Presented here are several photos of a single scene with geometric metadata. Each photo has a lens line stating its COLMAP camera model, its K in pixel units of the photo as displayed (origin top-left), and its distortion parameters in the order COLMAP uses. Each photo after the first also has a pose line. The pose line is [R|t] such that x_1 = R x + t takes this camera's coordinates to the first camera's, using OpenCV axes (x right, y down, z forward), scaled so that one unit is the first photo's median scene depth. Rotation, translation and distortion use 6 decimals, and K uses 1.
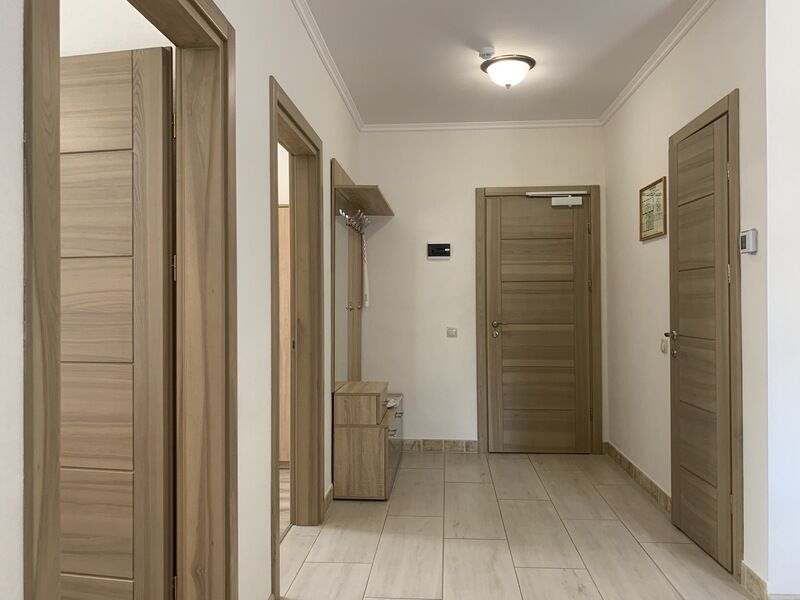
lens RADIAL K [[620.9, 0, 400.4], [0, 620.9, 299.0], [0, 0, 1]] dist [0.010163, 0.001861]
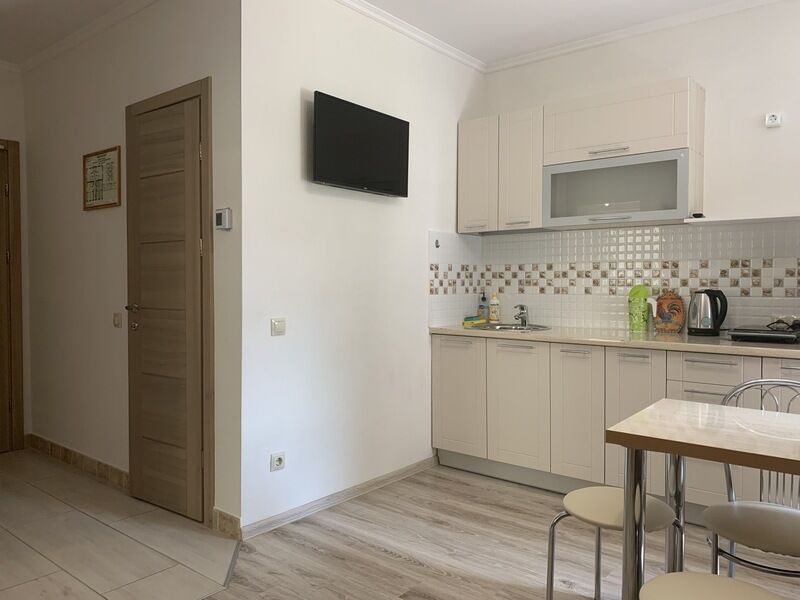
lens RADIAL K [[620.9, 0, 399.4], [0, 620.9, 300.7], [0, 0, 1]] dist [0.010163, 0.001861]
pose [[0.574536, -0.016517, 0.818312, -0.148427], [-0.008122, 0.999632, 0.025879, 0.019505], [-0.818439, -0.021515, 0.574191, 0.095369]]
